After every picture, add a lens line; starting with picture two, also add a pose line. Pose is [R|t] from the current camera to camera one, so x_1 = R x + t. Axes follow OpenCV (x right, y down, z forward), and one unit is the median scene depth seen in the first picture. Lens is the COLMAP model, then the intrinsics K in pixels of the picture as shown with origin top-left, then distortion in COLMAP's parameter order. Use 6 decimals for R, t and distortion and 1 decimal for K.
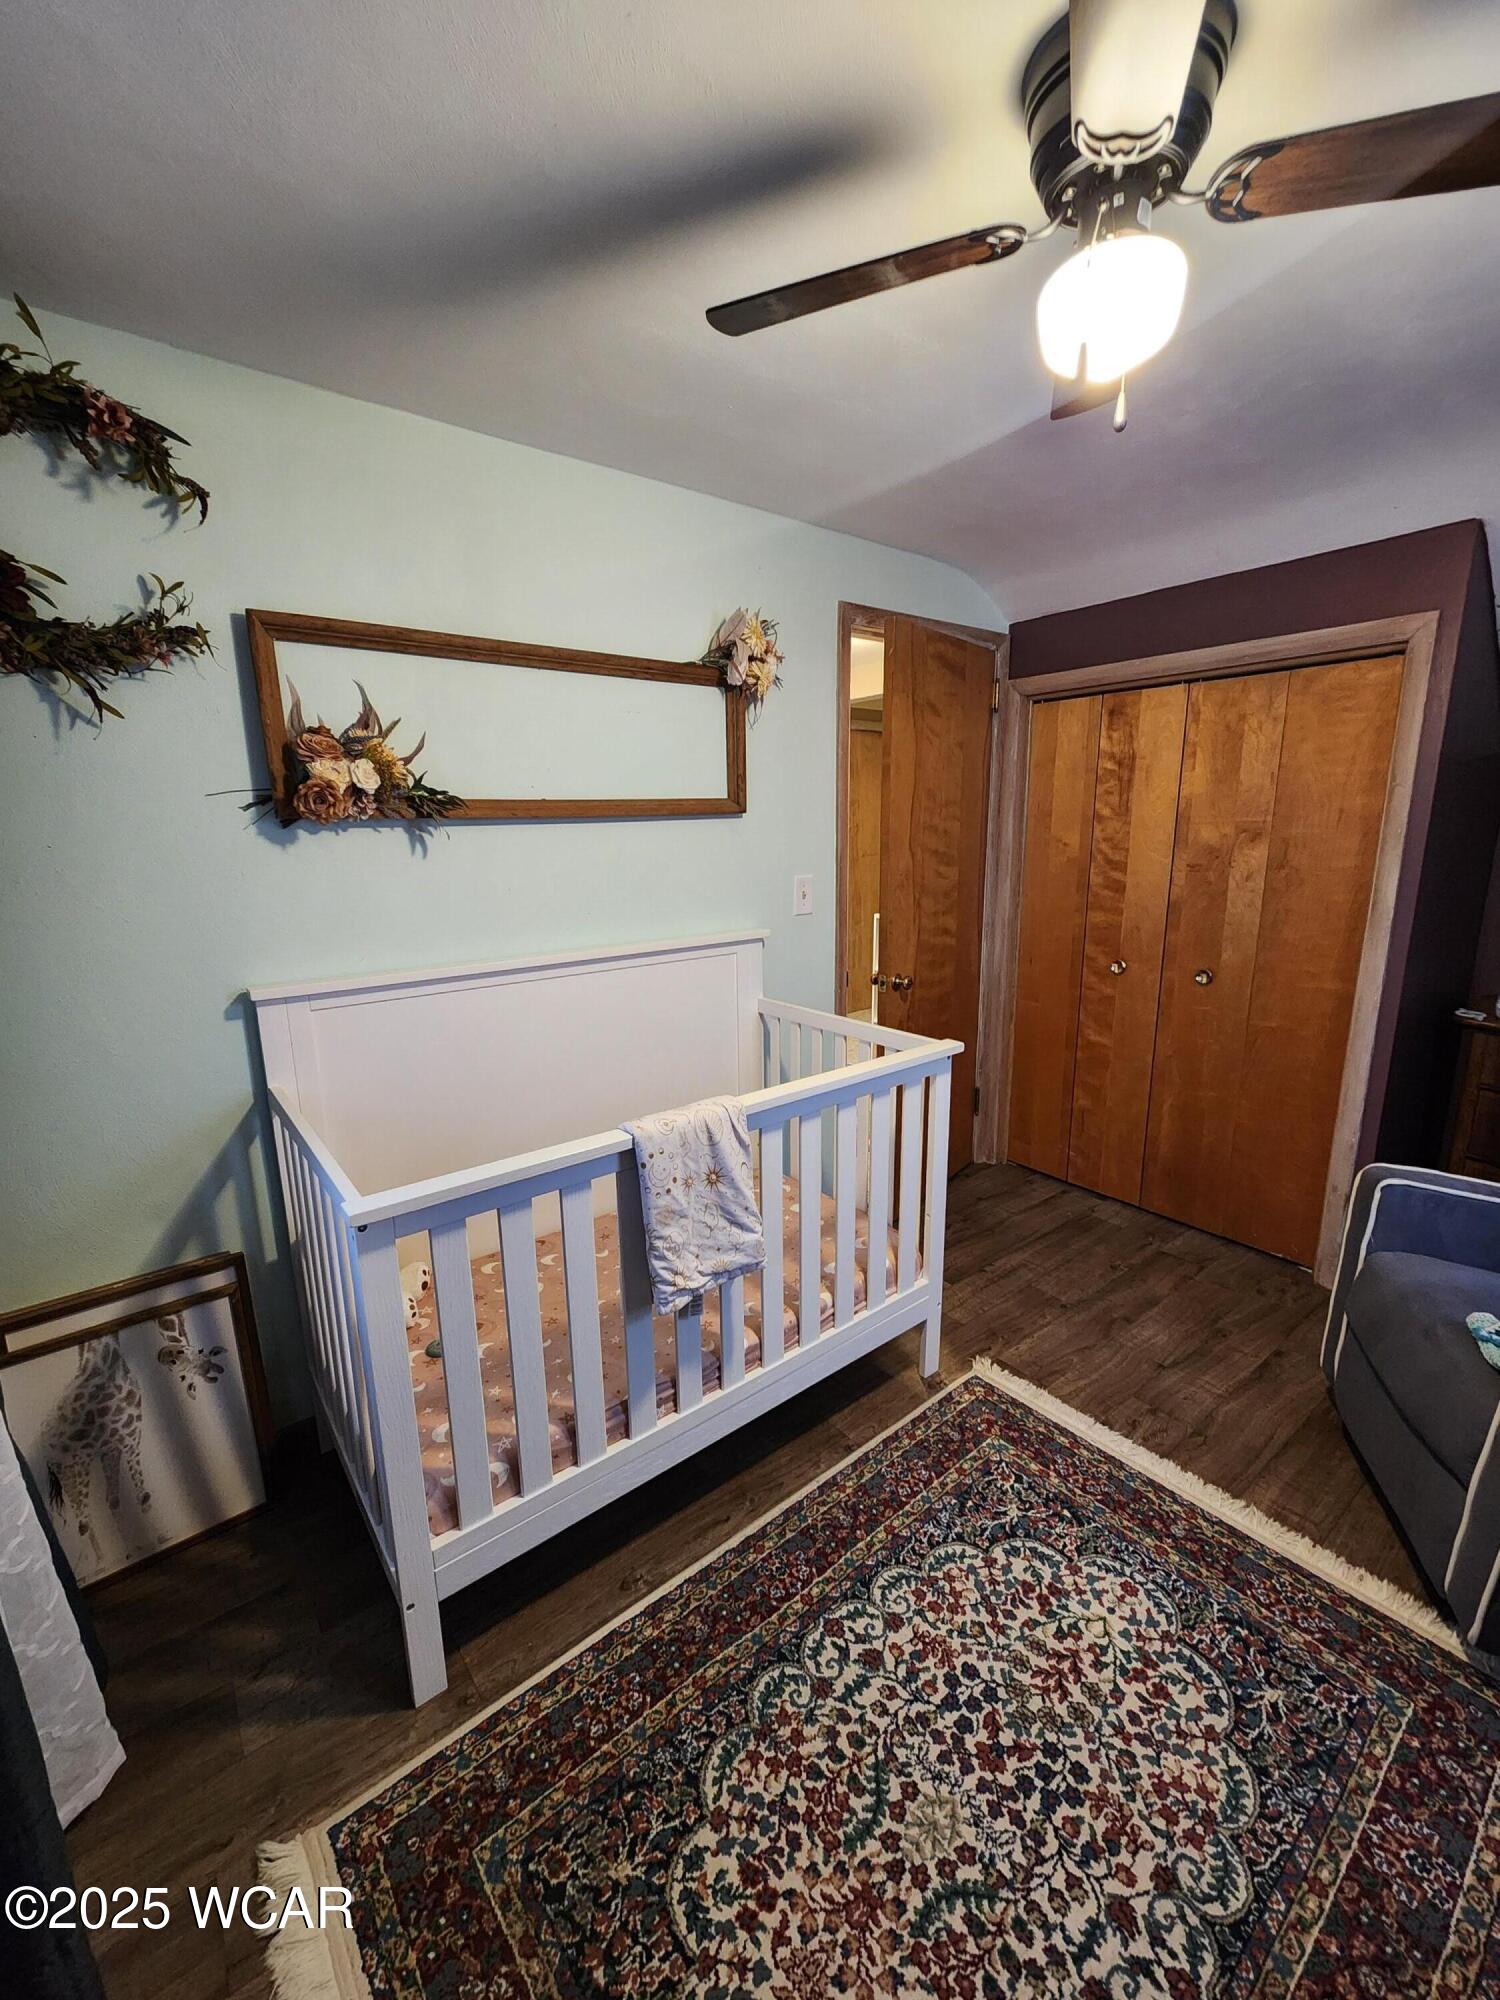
lens RADIAL K [[804.5, 0, 750.0], [0, 804.5, 1000.0], [0, 0, 1]] dist [-0.002298, -0.000327]
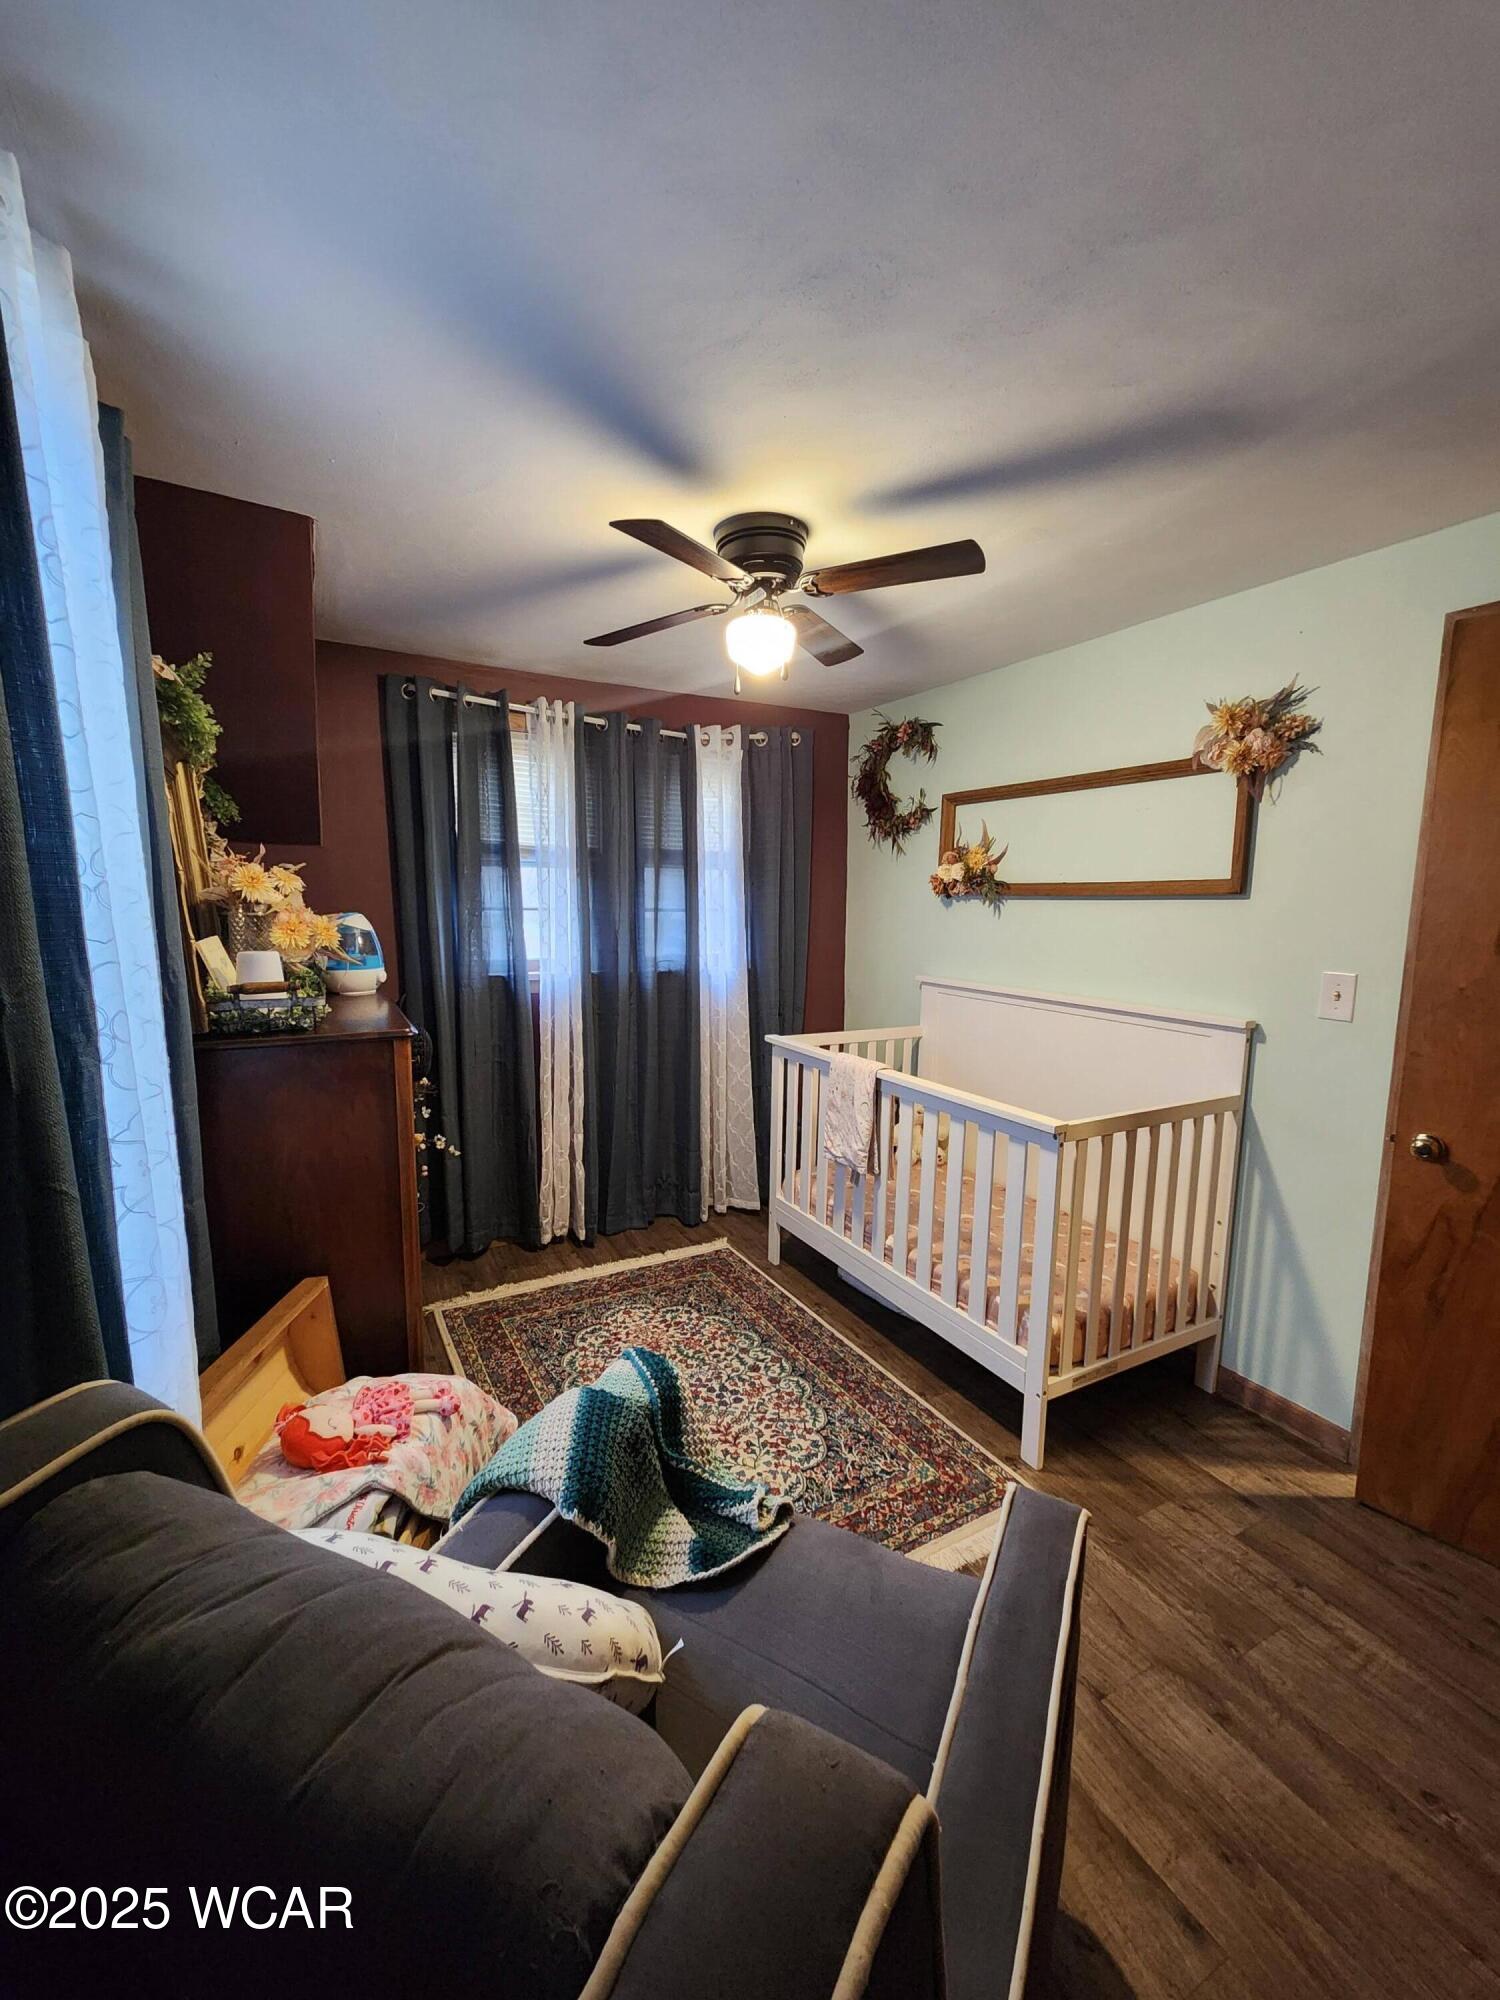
lens RADIAL K [[804.5, 0, 750.0], [0, 804.5, 1000.0], [0, 0, 1]] dist [-0.002298, -0.000327]
pose [[-0.152002, 0.142839, -0.978004, 1.622481], [-0.223450, 0.958917, 0.174780, -0.235888], [0.962790, 0.245102, -0.113840, 0.917535]]
